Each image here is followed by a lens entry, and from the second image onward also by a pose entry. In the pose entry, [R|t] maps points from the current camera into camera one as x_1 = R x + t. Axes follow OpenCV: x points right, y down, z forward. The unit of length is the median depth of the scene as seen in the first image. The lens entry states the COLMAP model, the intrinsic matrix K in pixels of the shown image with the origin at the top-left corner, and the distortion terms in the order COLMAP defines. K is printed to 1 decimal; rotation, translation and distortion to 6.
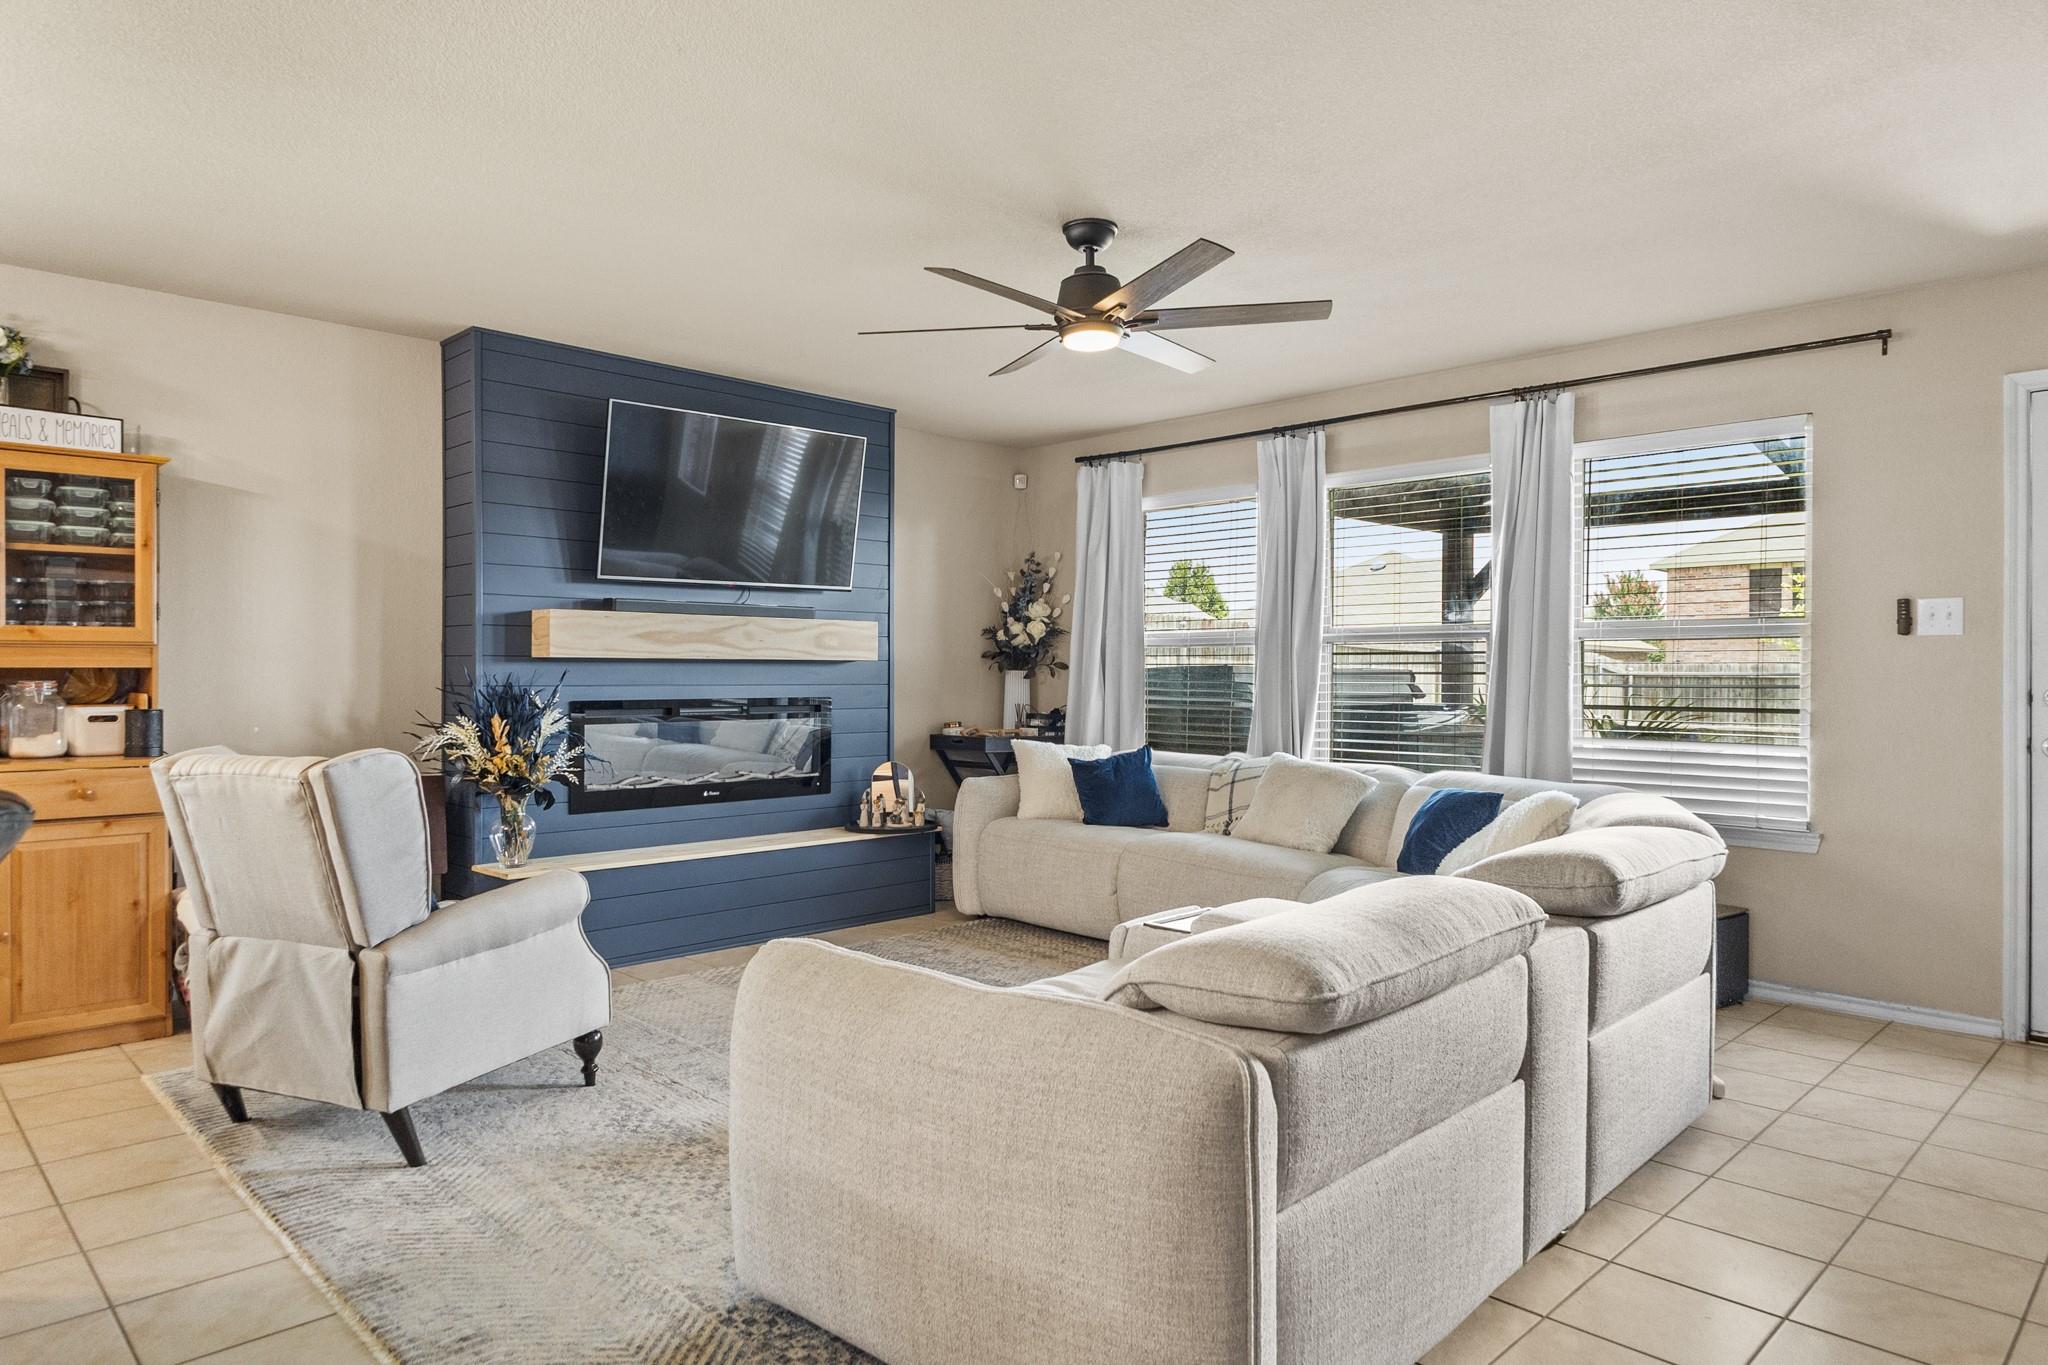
lens RADIAL K [[1253.9, 0, 1026.5], [0, 1253.9, 685.0], [0, 0, 1]] dist [0.003558, -0.000749]
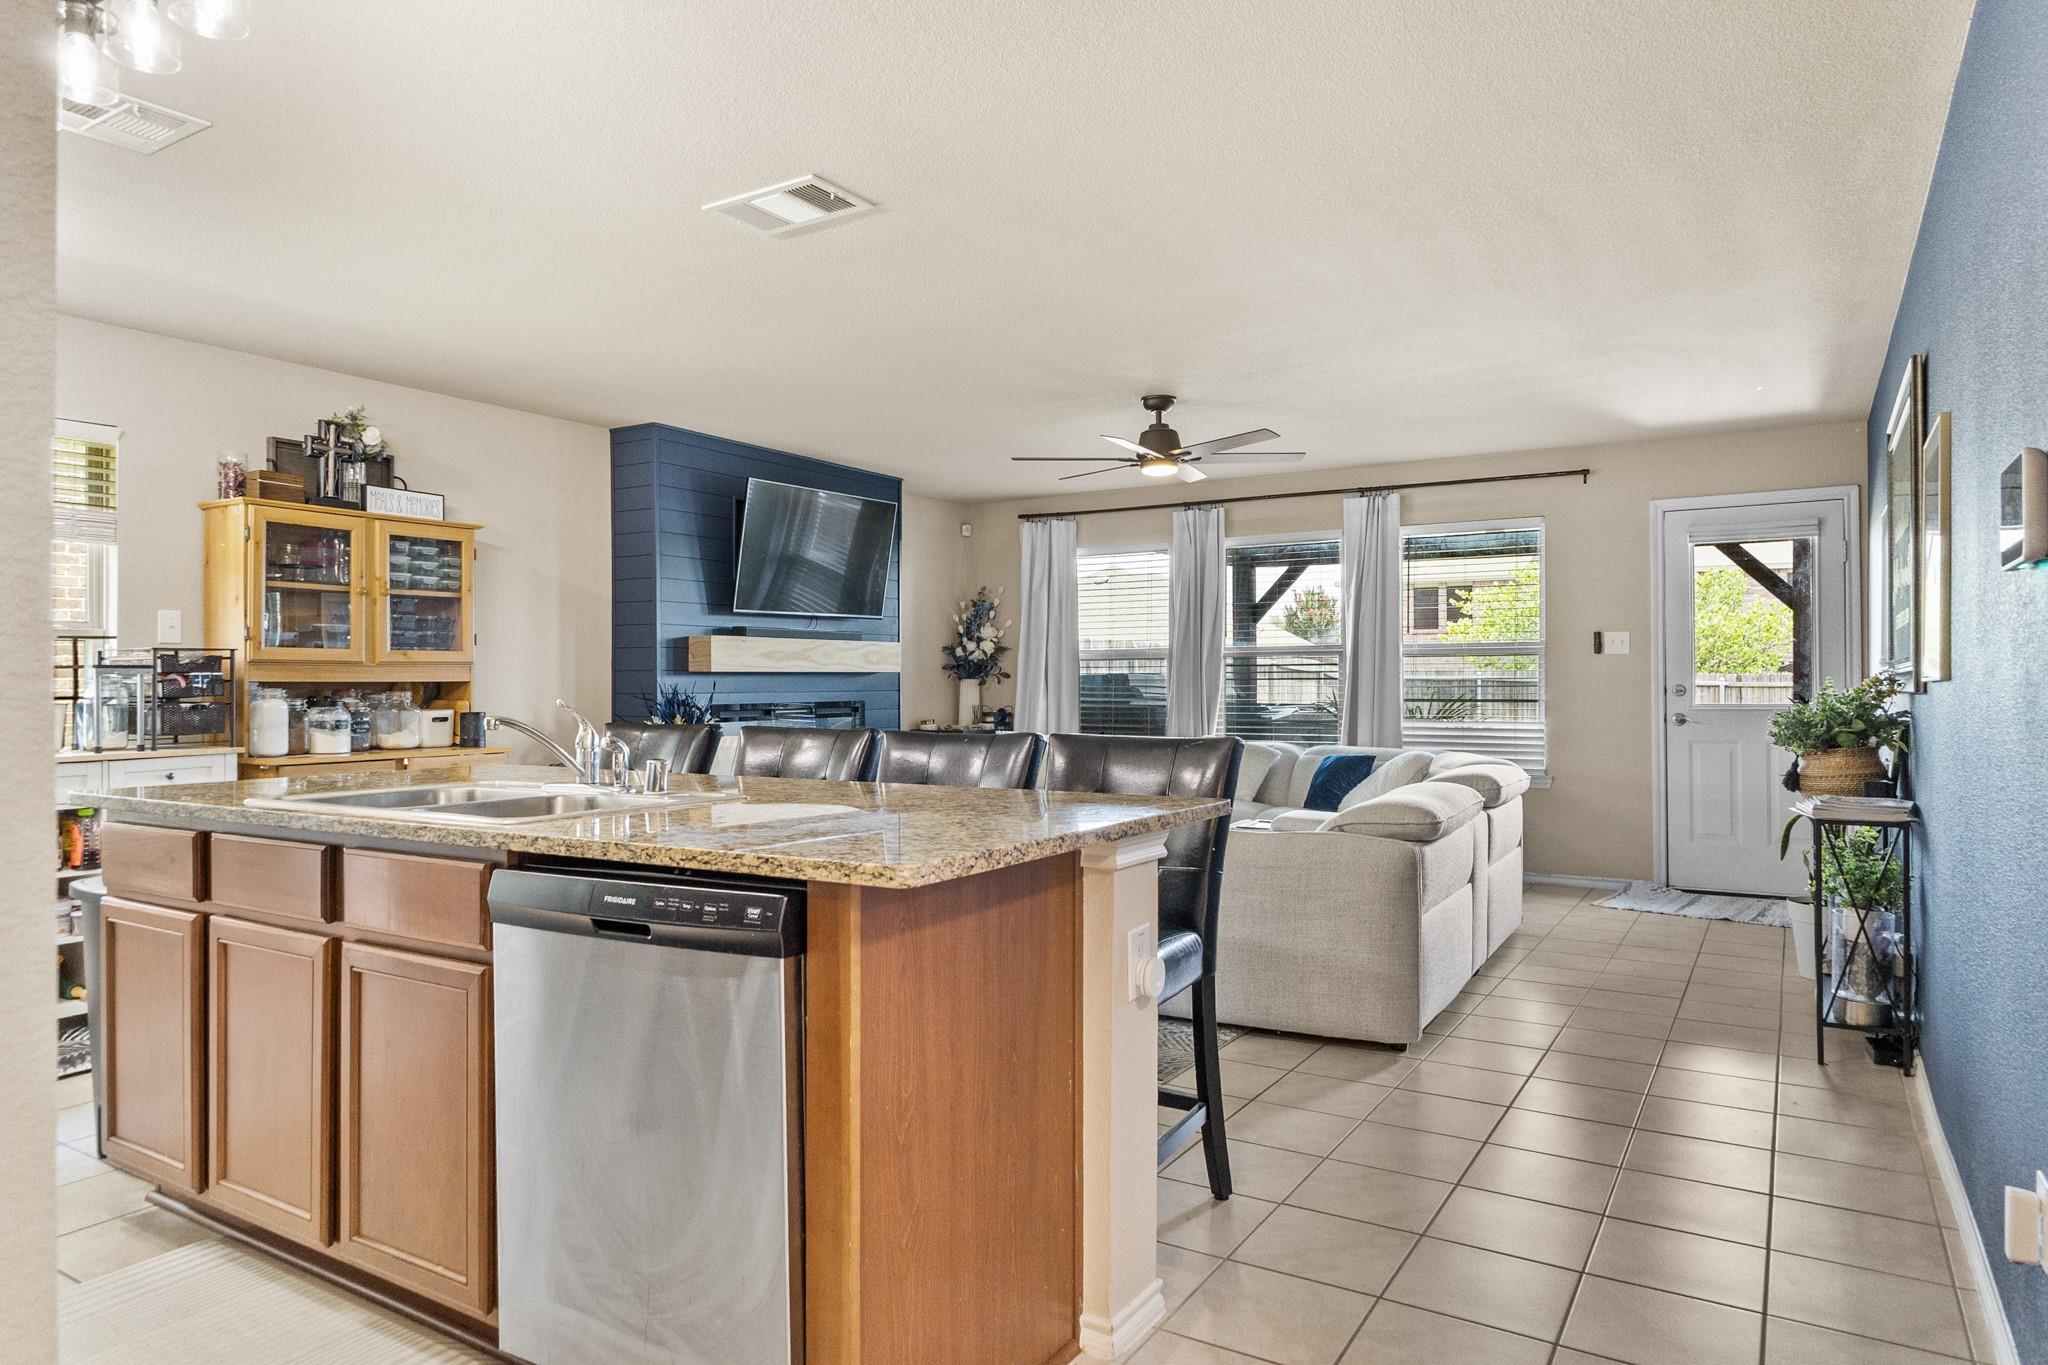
lens RADIAL K [[1253.9, 0, 1024.4], [0, 1253.9, 682.8], [0, 0, 1]] dist [0.003558, -0.000749]
pose [[0.972350, -0.007491, 0.233409, -0.354907], [0.009368, 0.999932, -0.006931, 0.002355], [-0.233341, 0.008926, 0.972354, -0.361903]]
